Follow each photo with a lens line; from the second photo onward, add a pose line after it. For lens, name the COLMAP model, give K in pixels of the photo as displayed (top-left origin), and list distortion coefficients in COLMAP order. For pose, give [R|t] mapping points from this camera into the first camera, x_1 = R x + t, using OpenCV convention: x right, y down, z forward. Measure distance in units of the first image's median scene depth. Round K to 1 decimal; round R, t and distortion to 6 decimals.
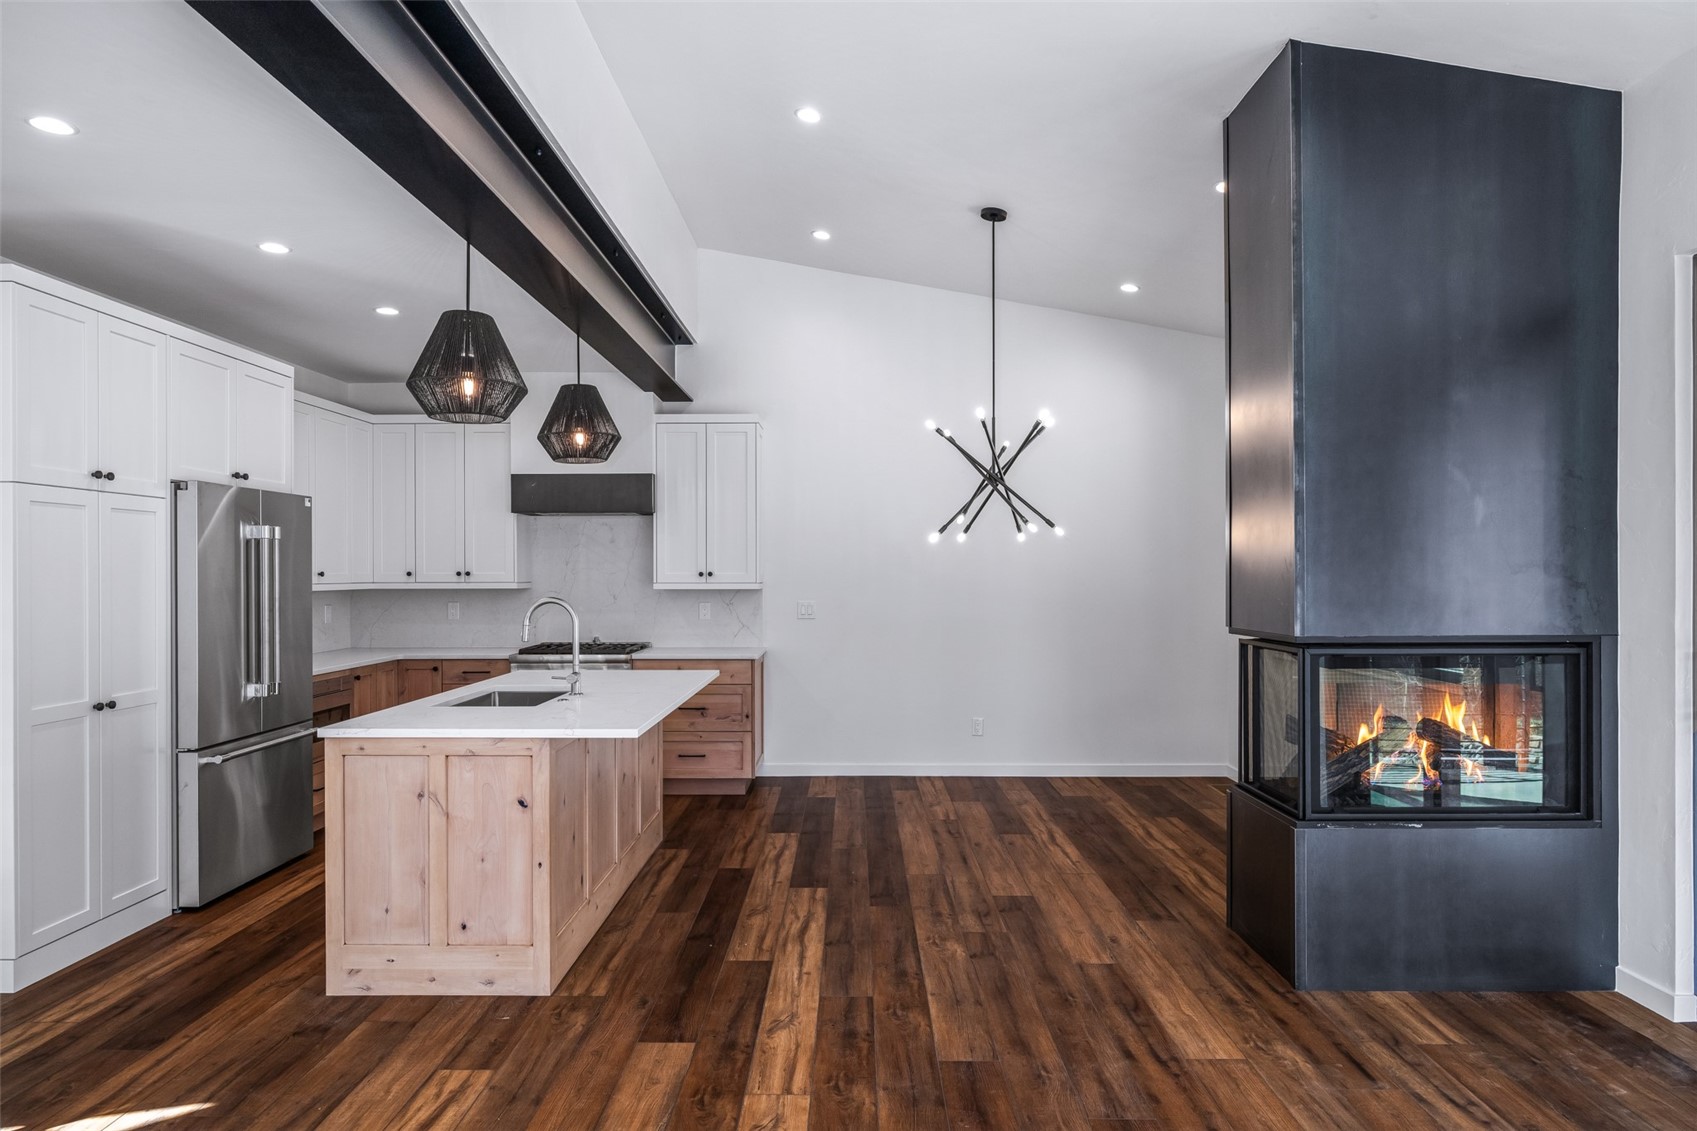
lens RADIAL K [[1003.4, 0, 818.0], [0, 1003.4, 579.5], [0, 0, 1]] dist [0.002310, -0.002189]
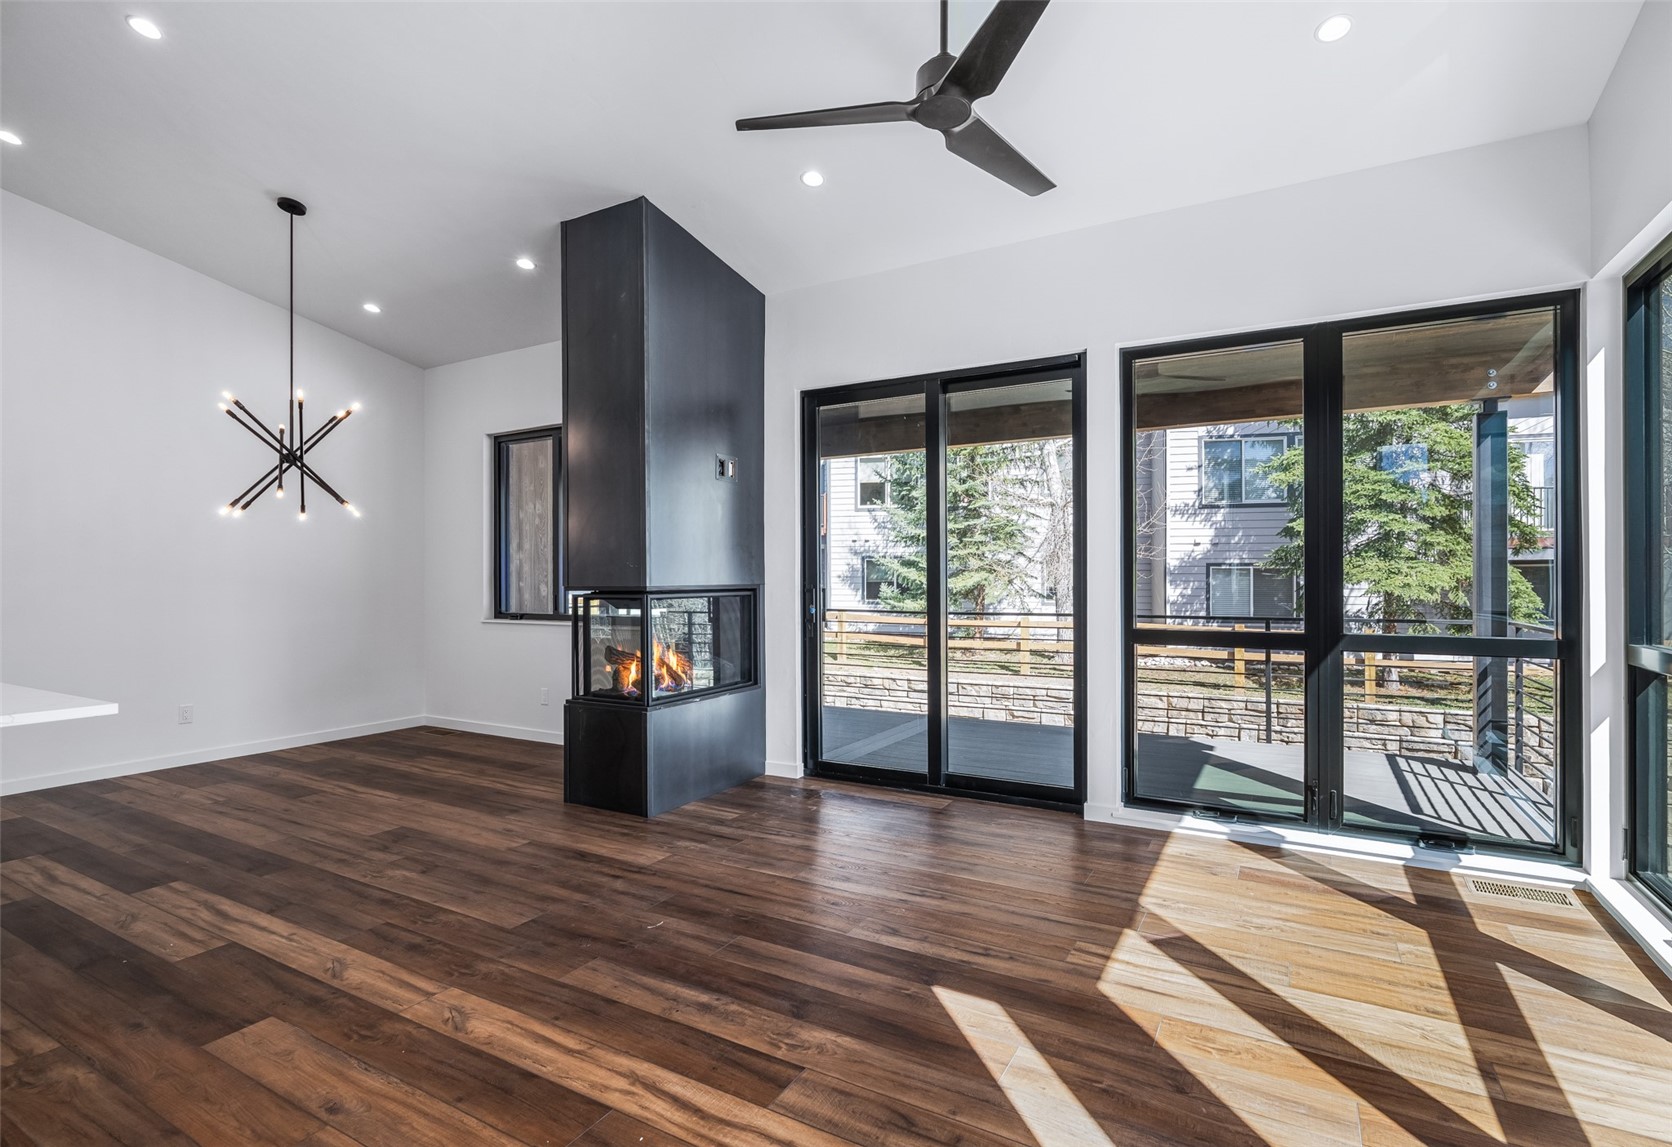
lens RADIAL K [[821.9, 0, 842.6], [0, 821.9, 583.8], [0, 0, 1]] dist [-0.001021, 0.000282]
pose [[0.474362, -0.005440, 0.880313, -0.388675], [0.007519, 0.999969, 0.002127, 0.040800], [-0.880298, 0.005610, 0.474388, 0.113014]]
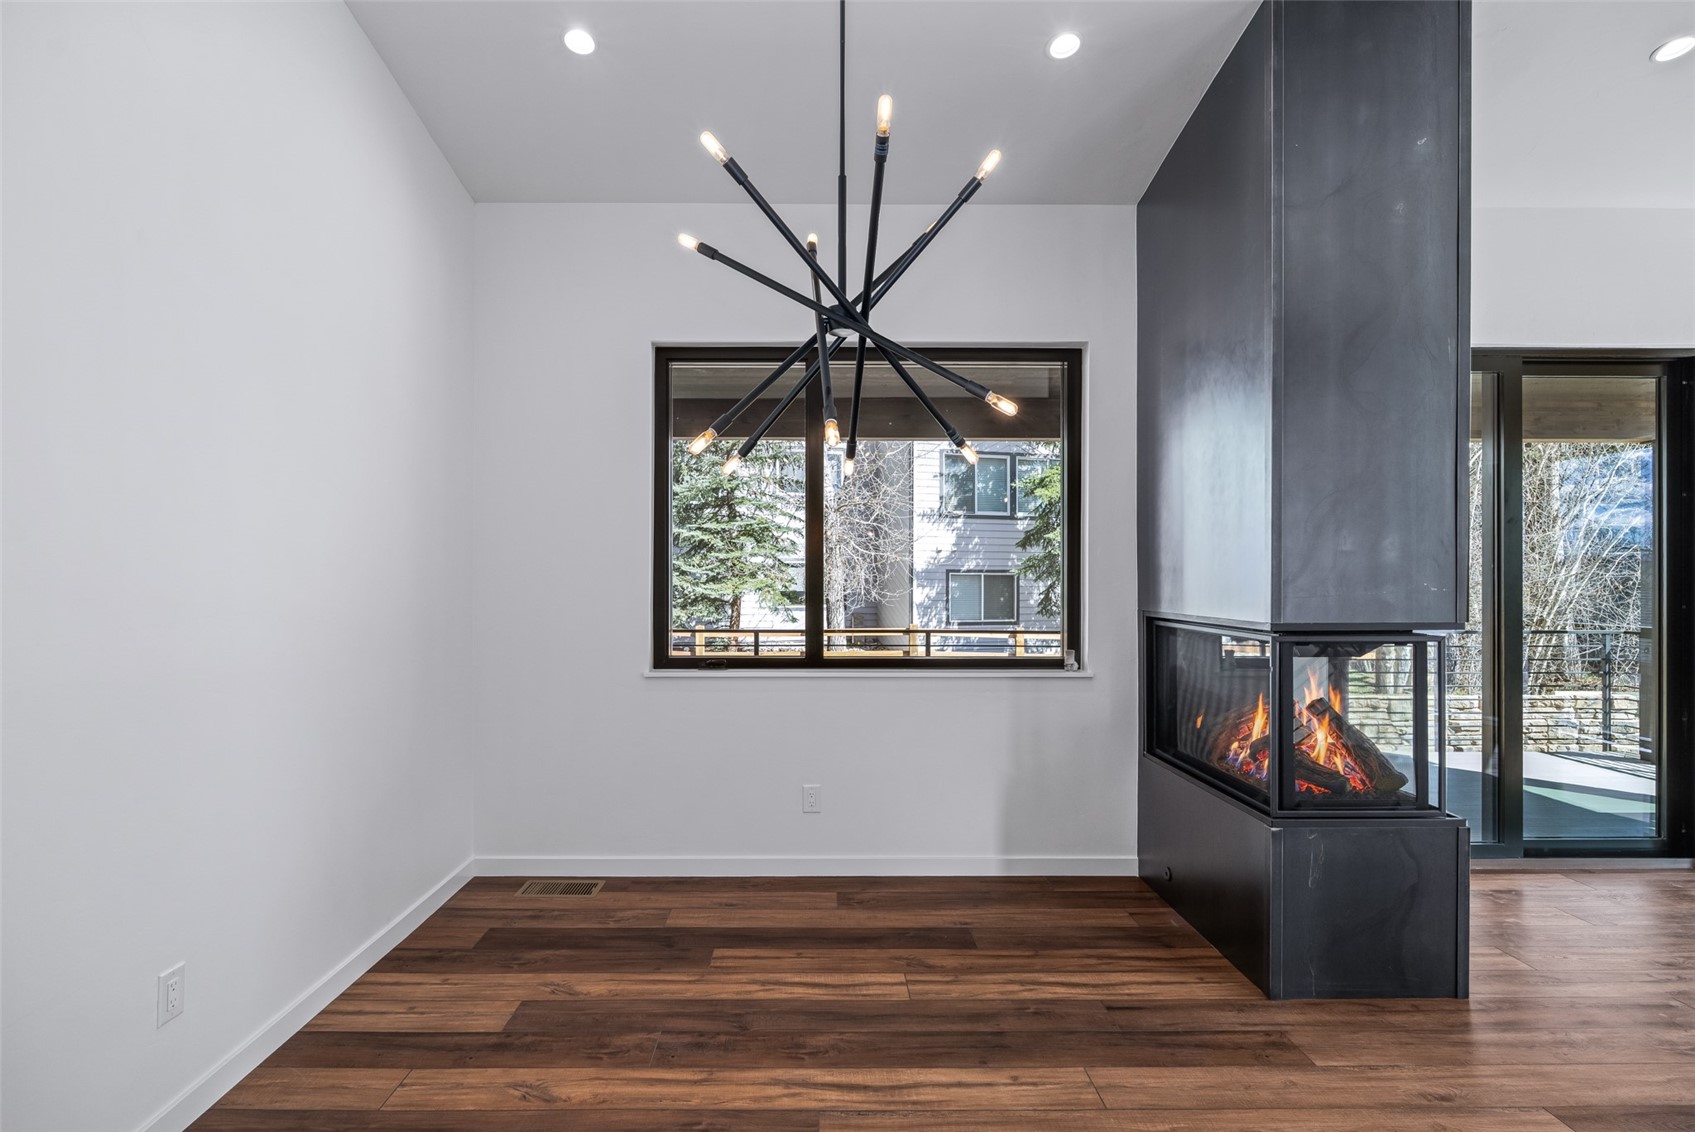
lens RADIAL K [[824.9, 0, 839.5], [0, 824.9, 576.3], [0, 0, 1]] dist [0.000836, 0.000662]
pose [[-0.045258, 0.000596, 0.998975, -0.217687], [0.003299, 0.999994, -0.000447, 0.008582], [-0.998970, 0.003275, -0.045260, 1.298310]]
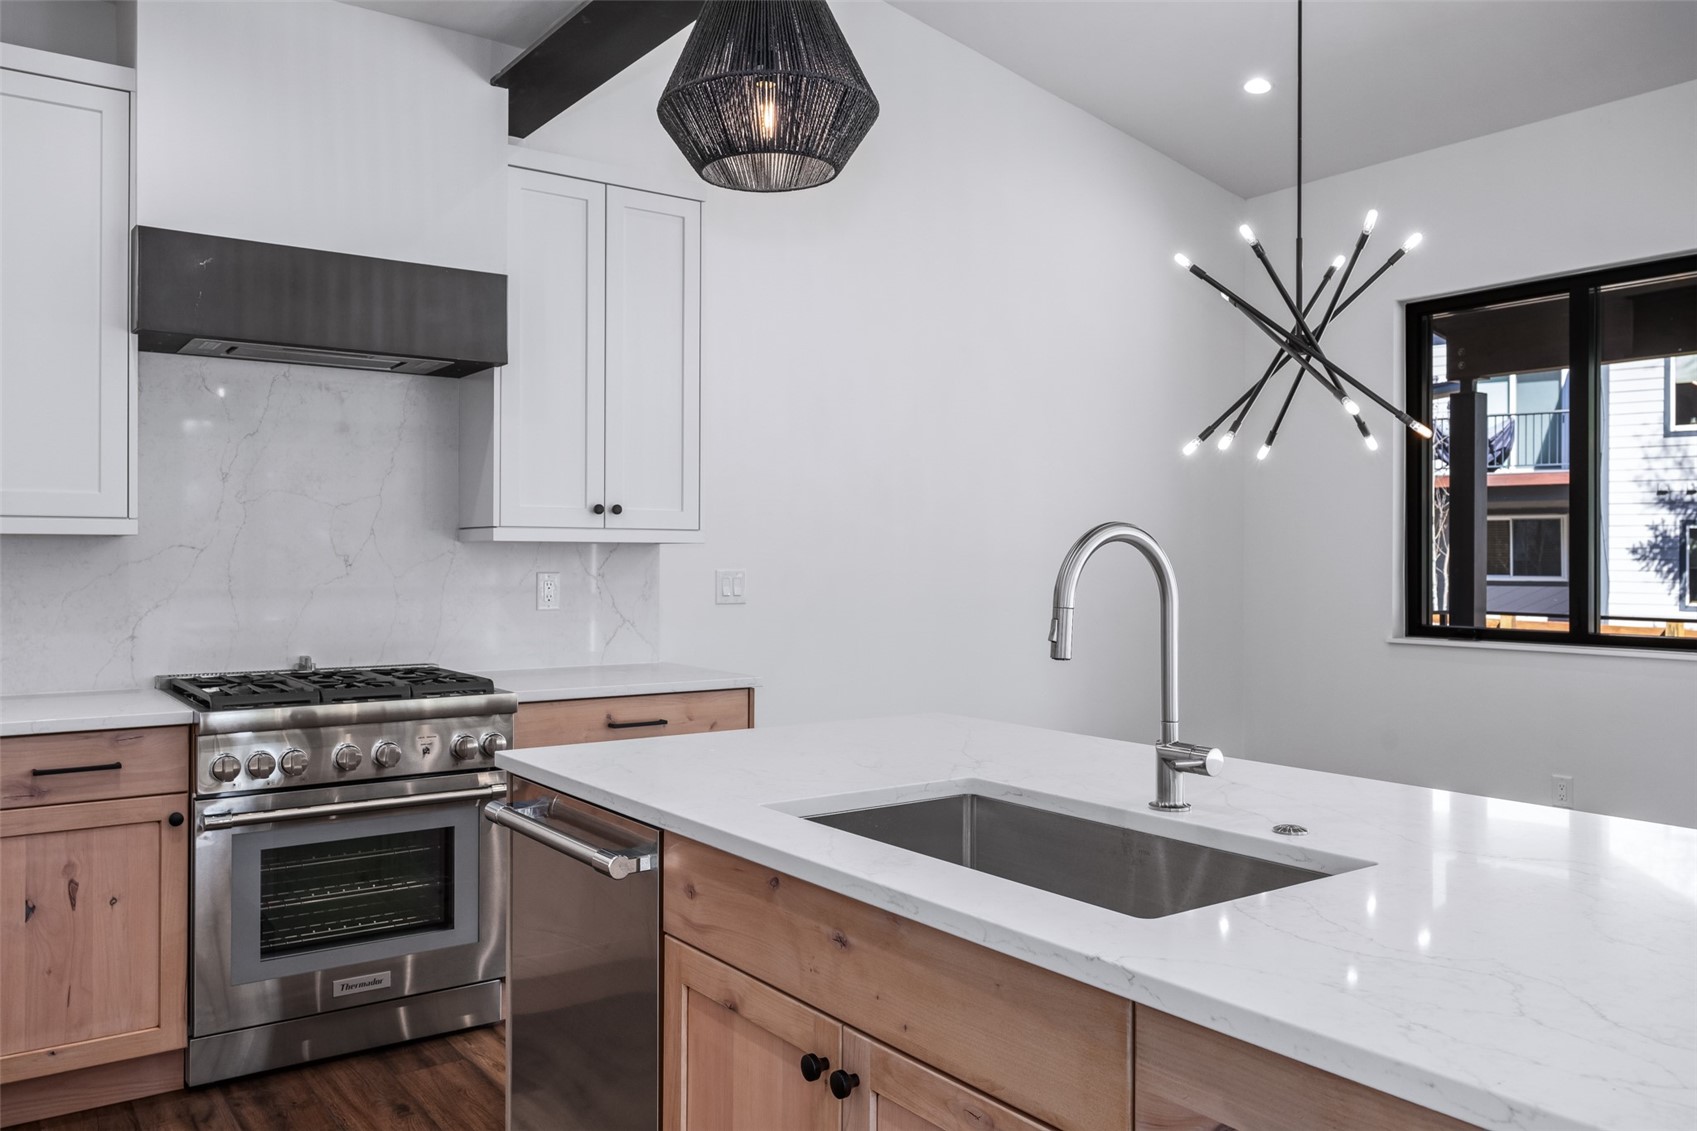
lens RADIAL K [[1282.0, 0, 852.1], [0, 1282.0, 559.4], [0, 0, 1]] dist [0.000322, 0.002323]
pose [[0.788973, 0.004323, 0.614413, -0.606919], [-0.001112, 0.999984, -0.005607, 0.032516], [-0.614427, 0.003741, 0.788965, 0.725031]]
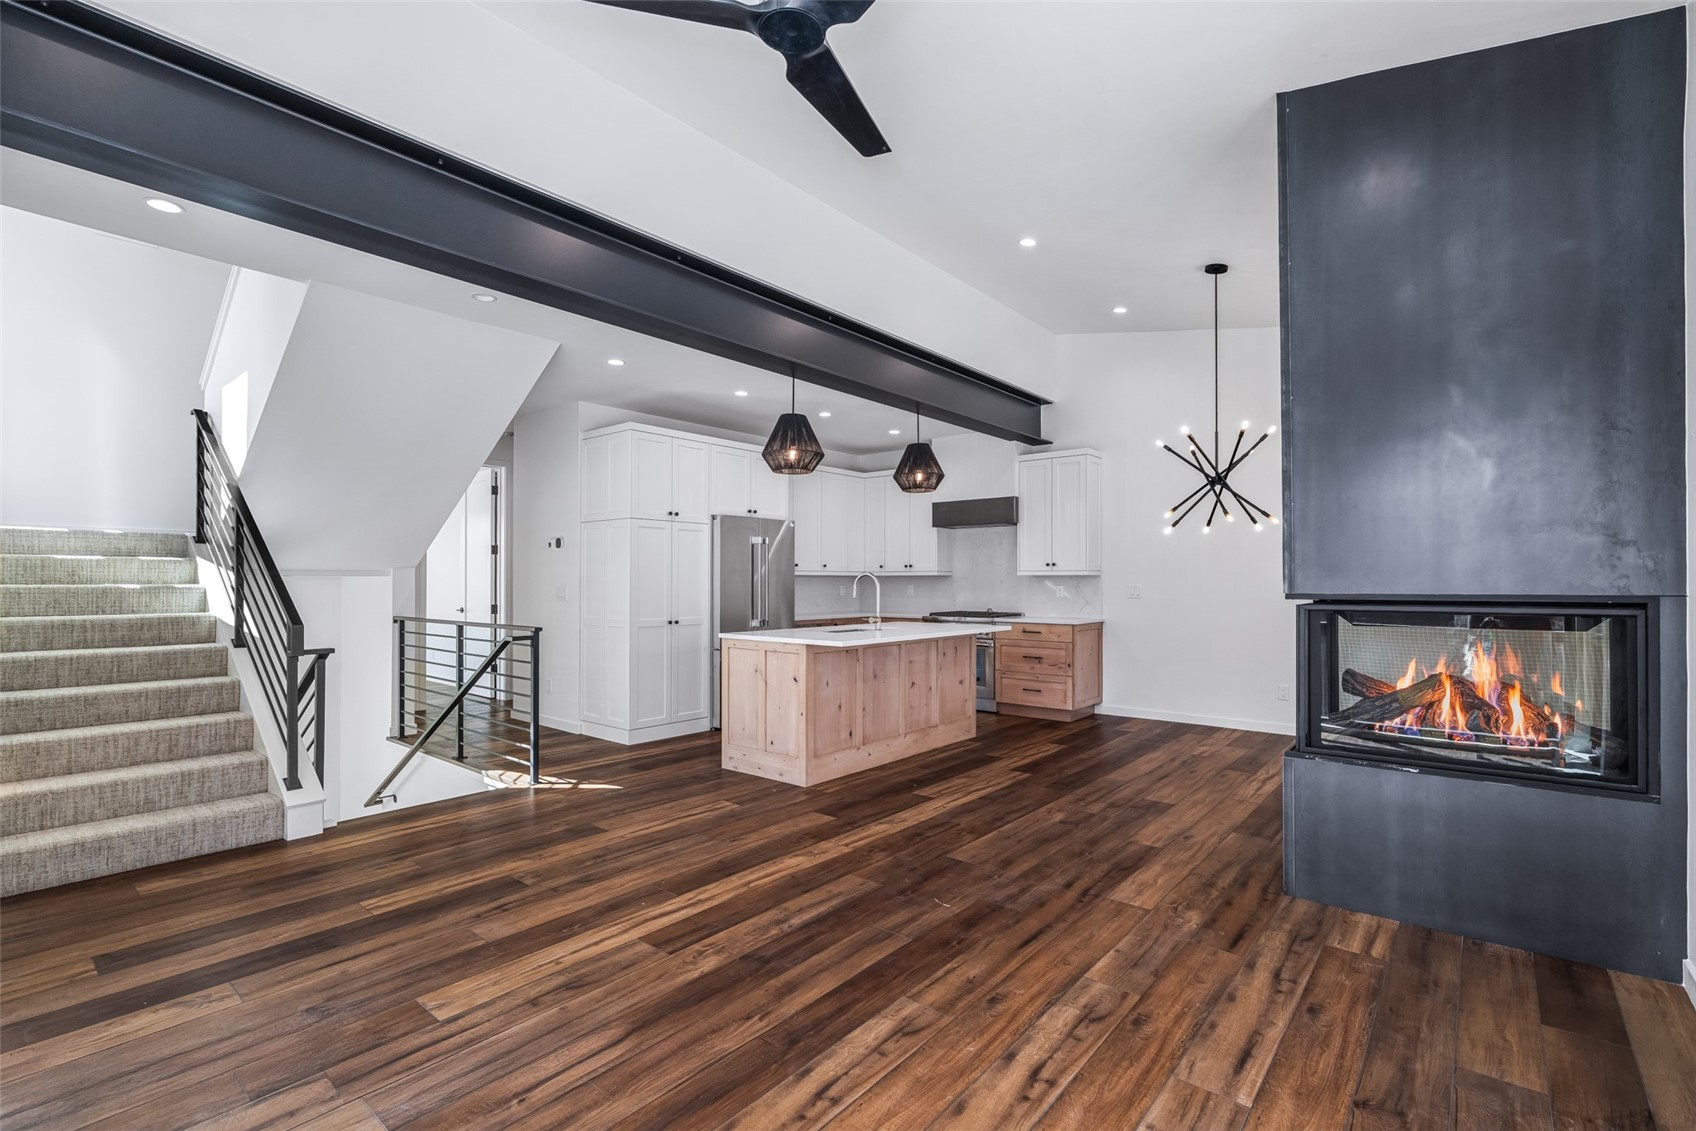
lens RADIAL K [[742.6, 0, 843.2], [0, 742.6, 578.2], [0, 0, 1]] dist [-0.002875, -0.000378]
pose [[0.781183, -0.000703, -0.624302, 0.492143], [-0.006441, 0.999937, -0.009185, 0.040042], [0.624269, 0.011197, 0.781129, -0.004808]]
